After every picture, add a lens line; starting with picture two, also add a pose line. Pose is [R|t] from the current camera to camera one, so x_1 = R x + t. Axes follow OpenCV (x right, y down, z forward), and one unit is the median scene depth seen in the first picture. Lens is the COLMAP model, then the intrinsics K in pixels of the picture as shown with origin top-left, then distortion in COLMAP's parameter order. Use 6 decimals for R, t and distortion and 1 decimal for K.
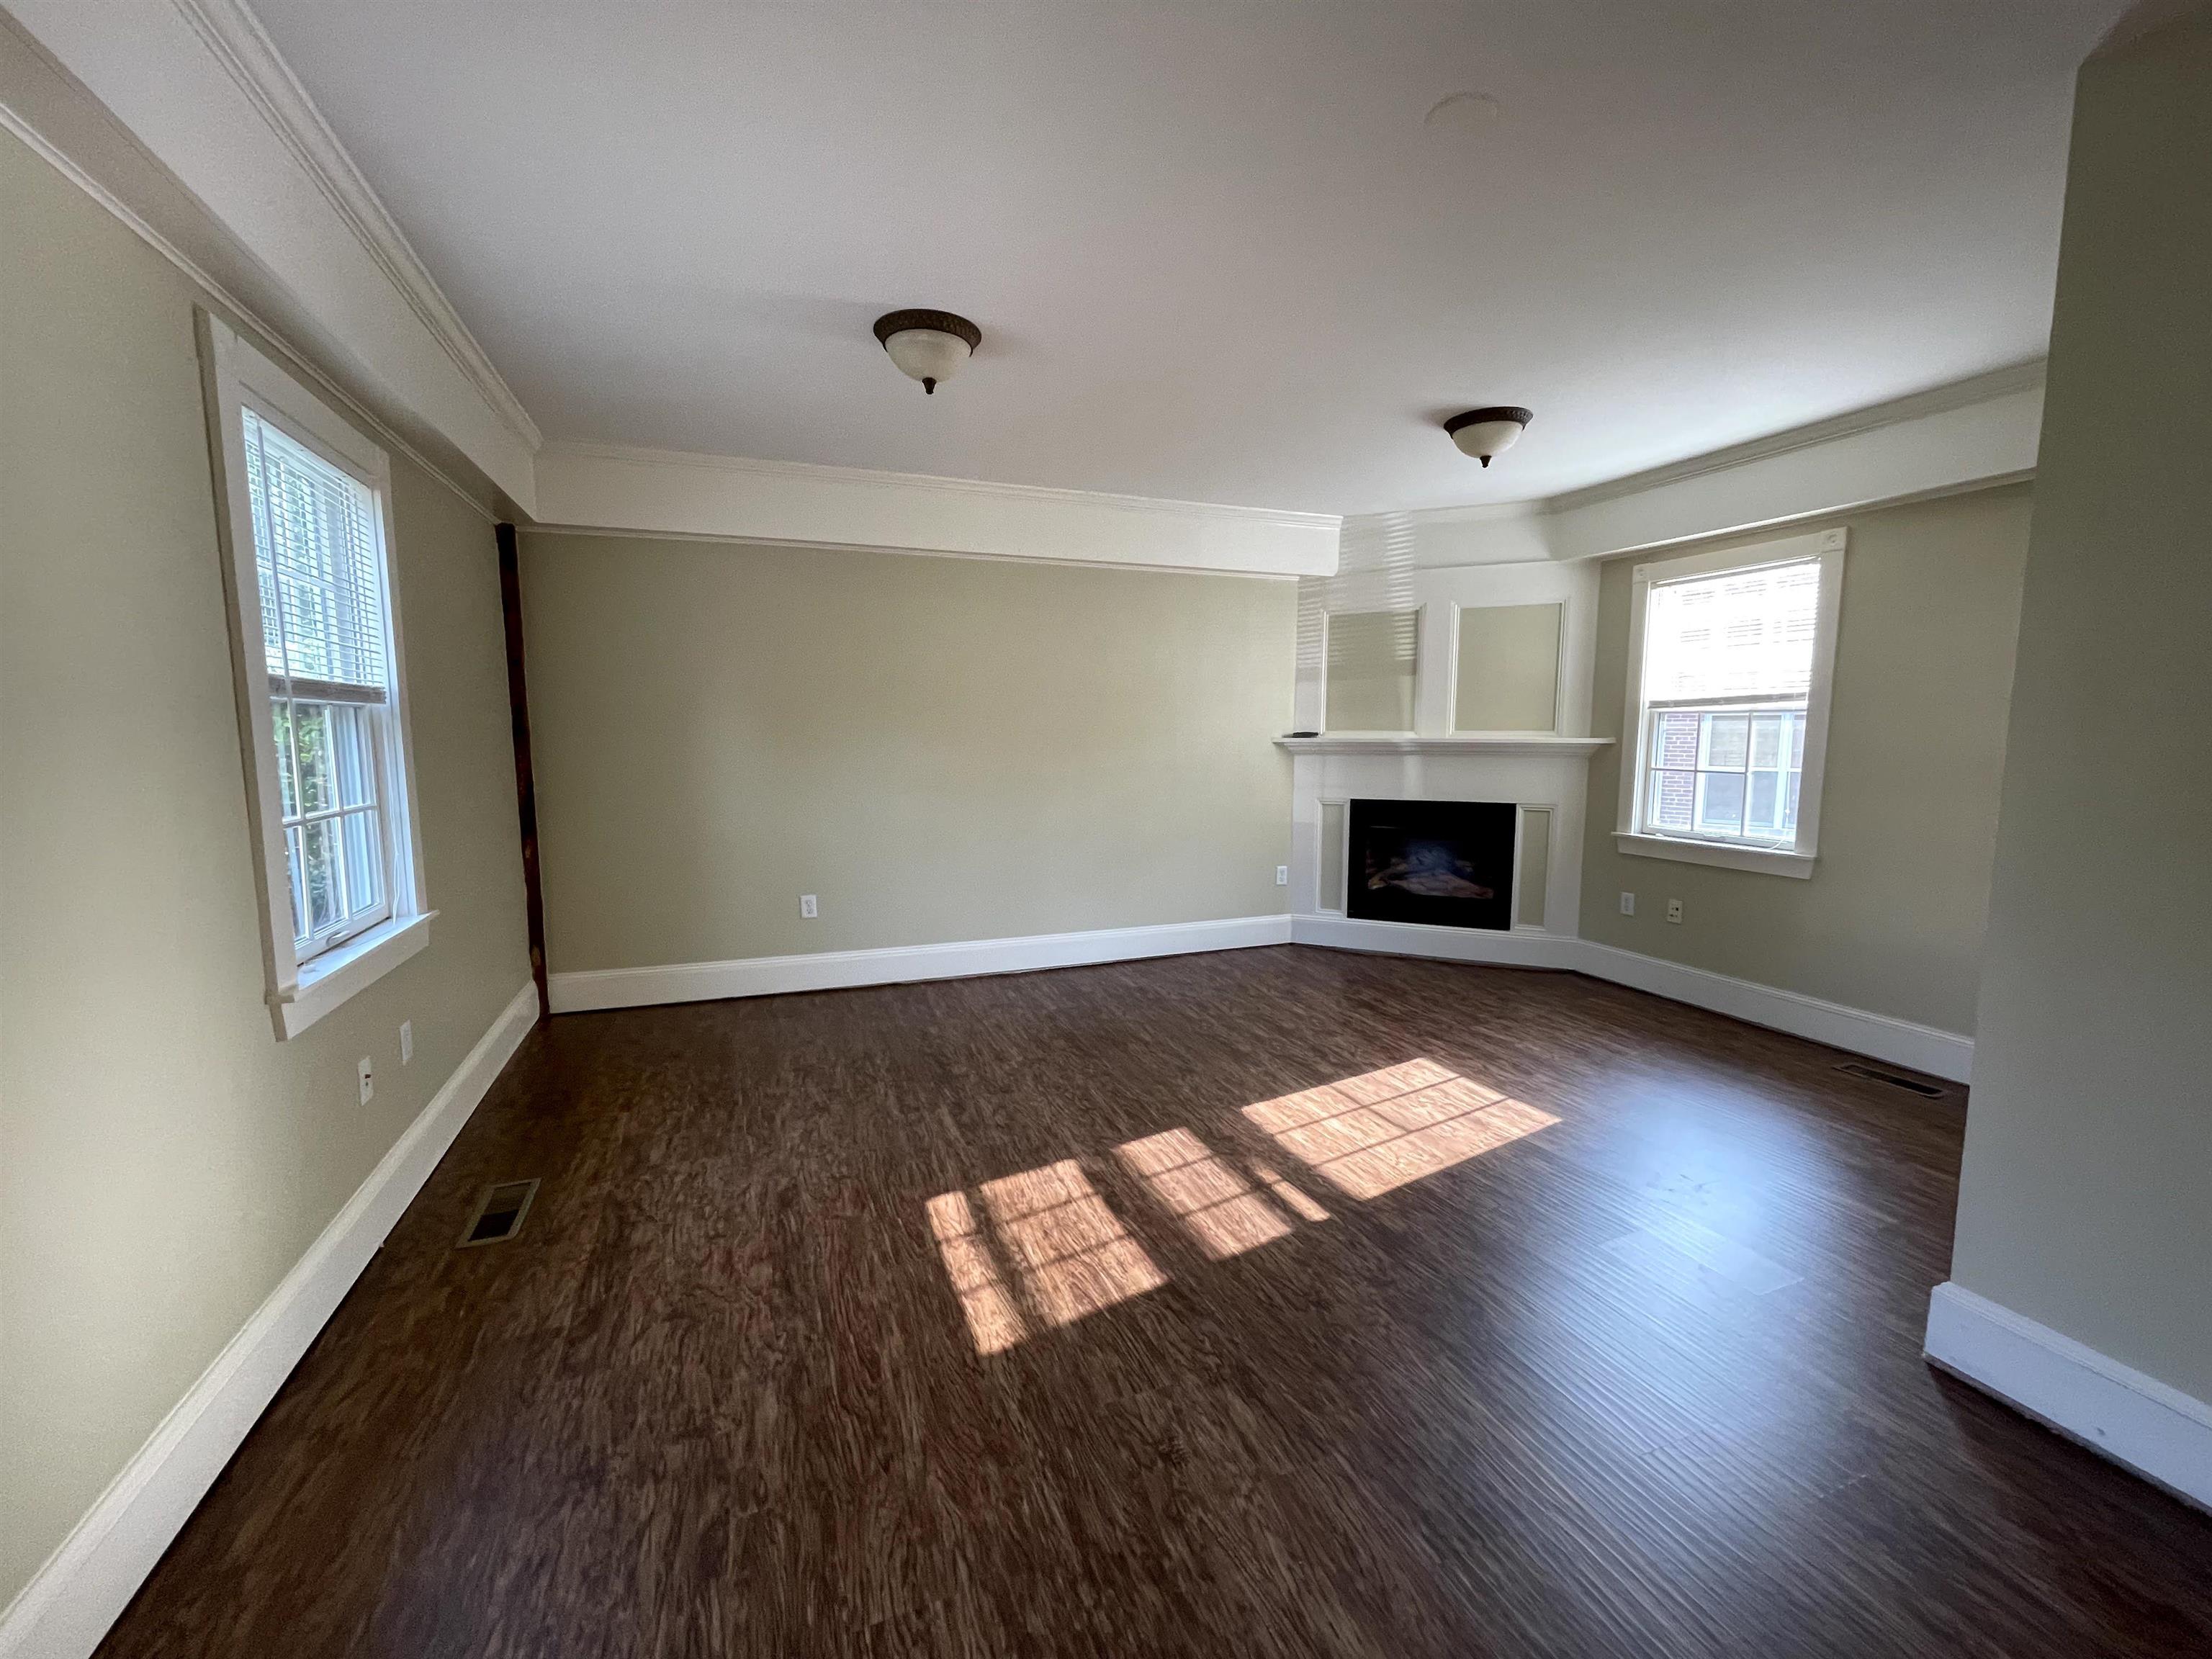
lens RADIAL K [[901.4, 0, 1091.0], [0, 901.4, 834.0], [0, 0, 1]] dist [-0.001912, -0.000197]
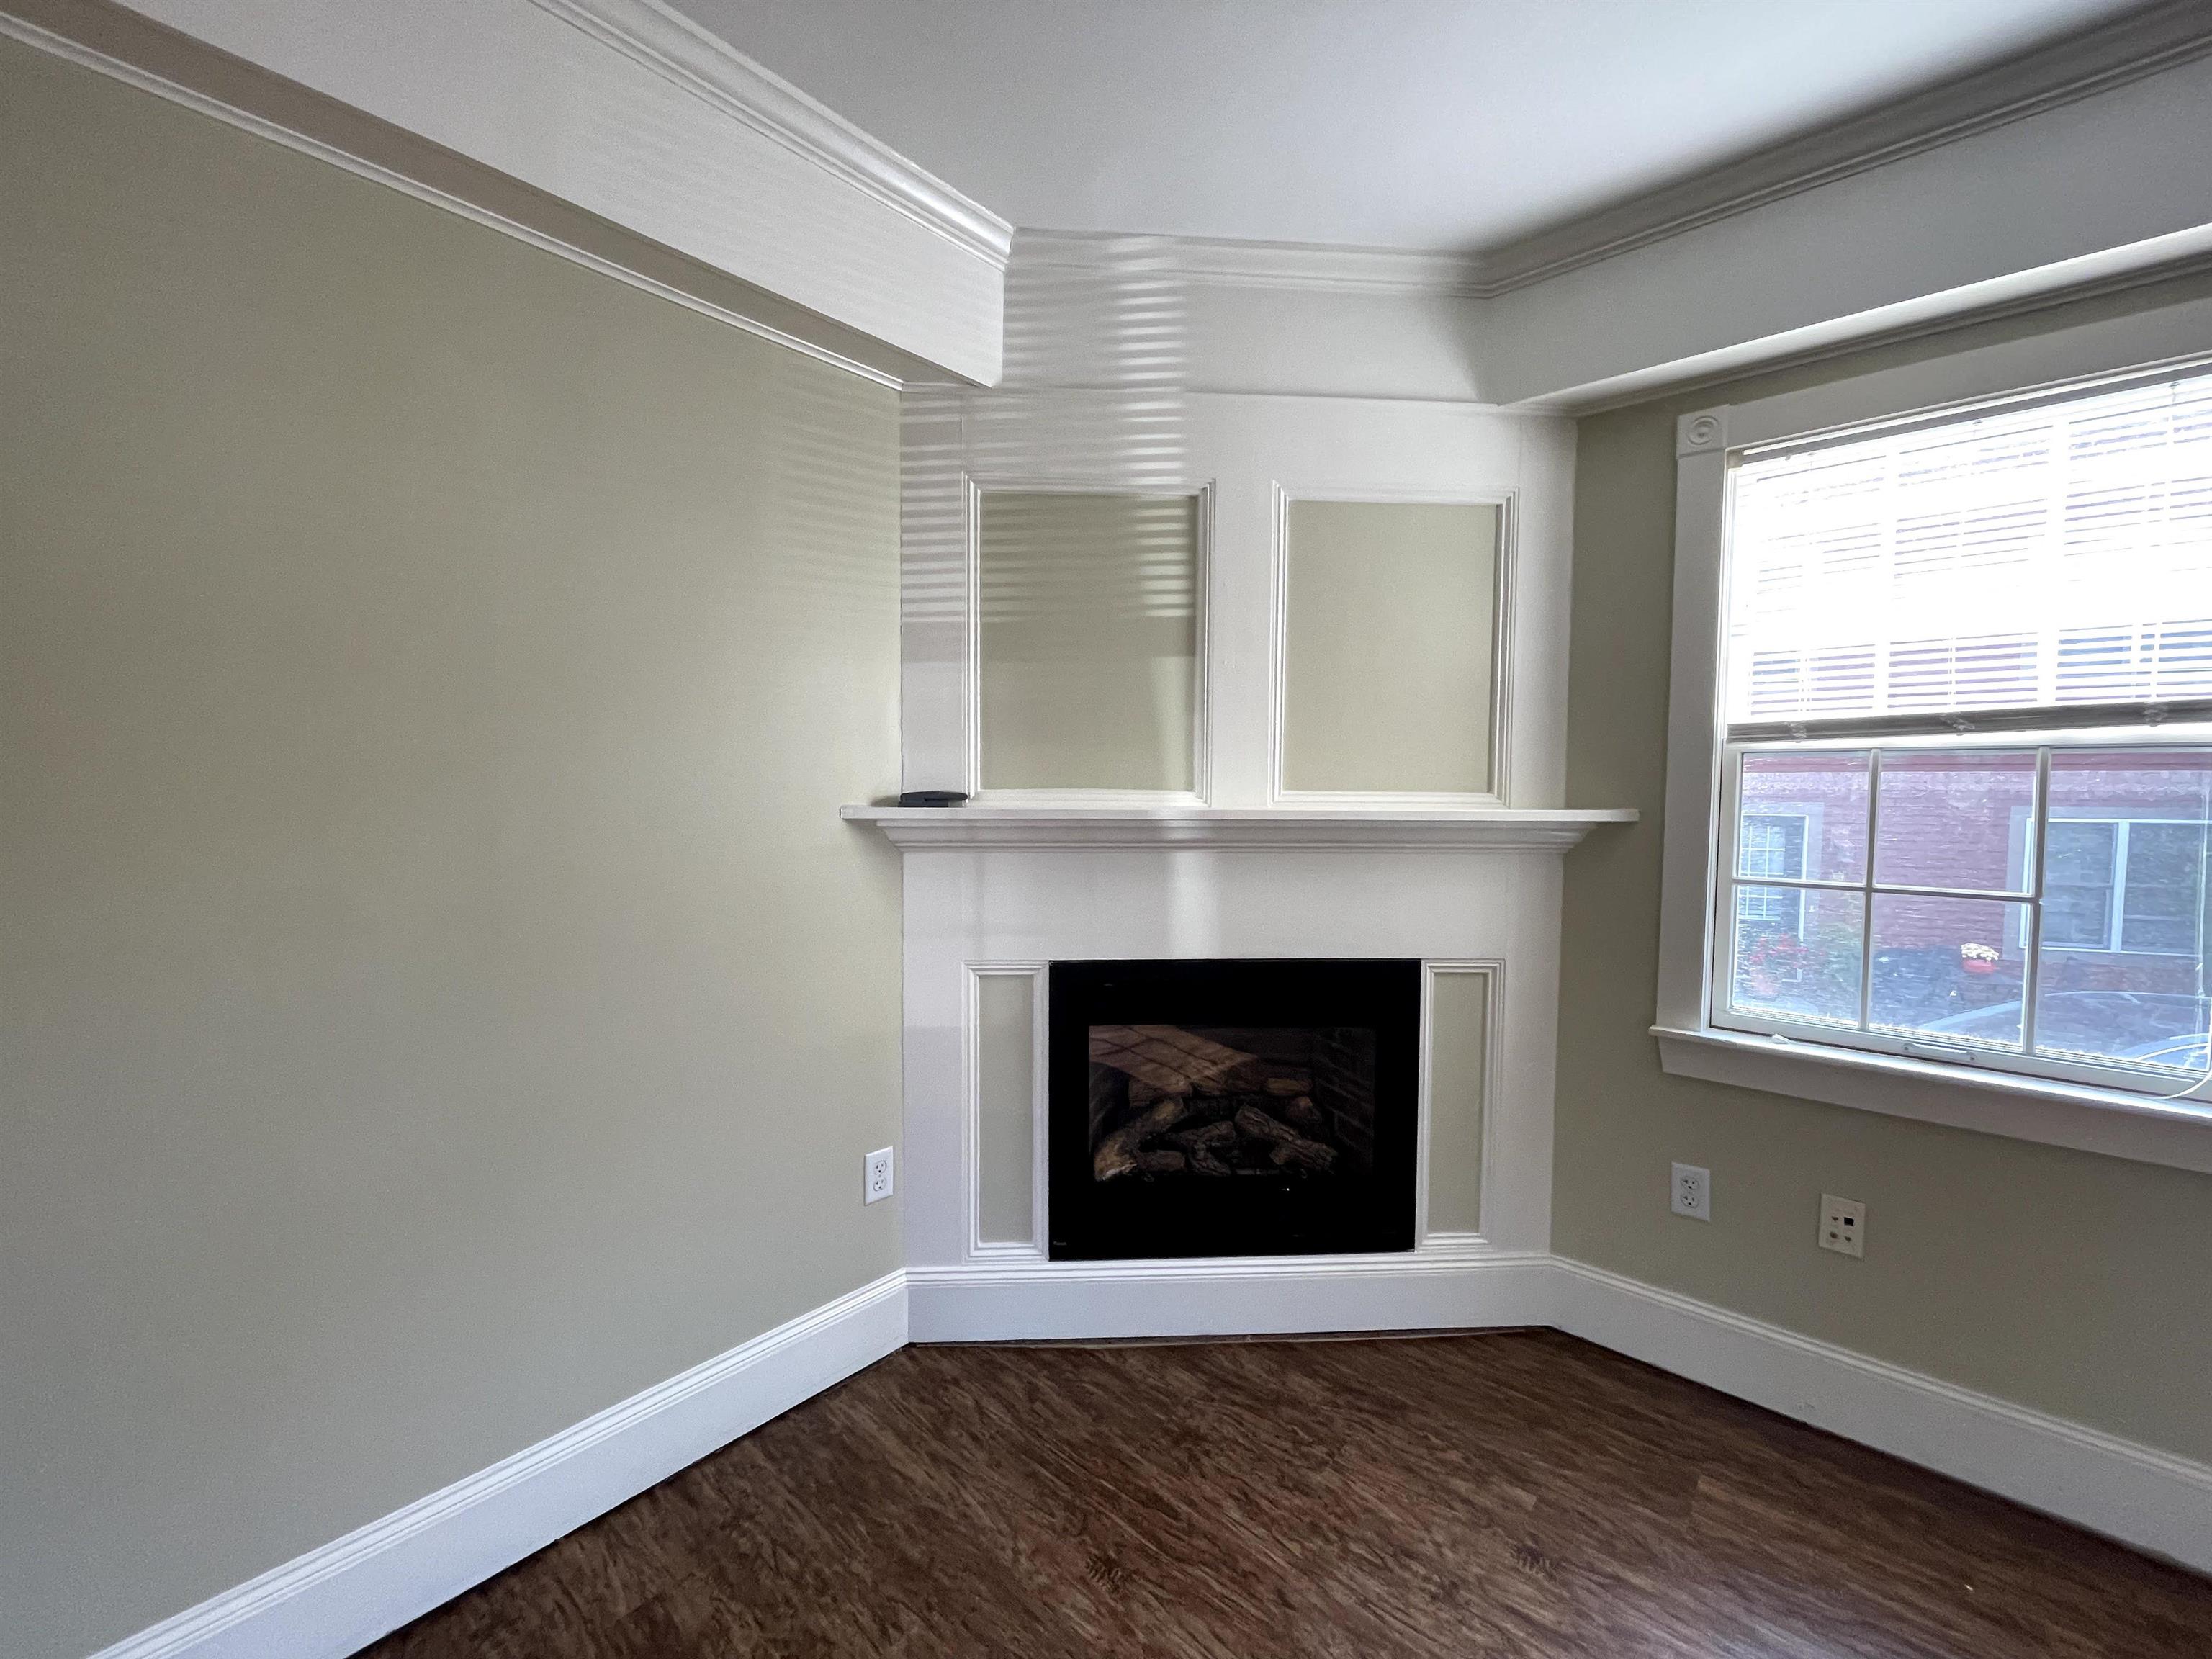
lens RADIAL K [[901.4, 0, 1093.8], [0, 901.4, 840.1], [0, 0, 1]] dist [-0.001912, -0.000197]
pose [[0.888745, -0.018299, 0.458036, 0.130914], [0.042799, 0.998151, -0.043167, -0.076451], [-0.456399, 0.057967, 0.887885, 0.662920]]
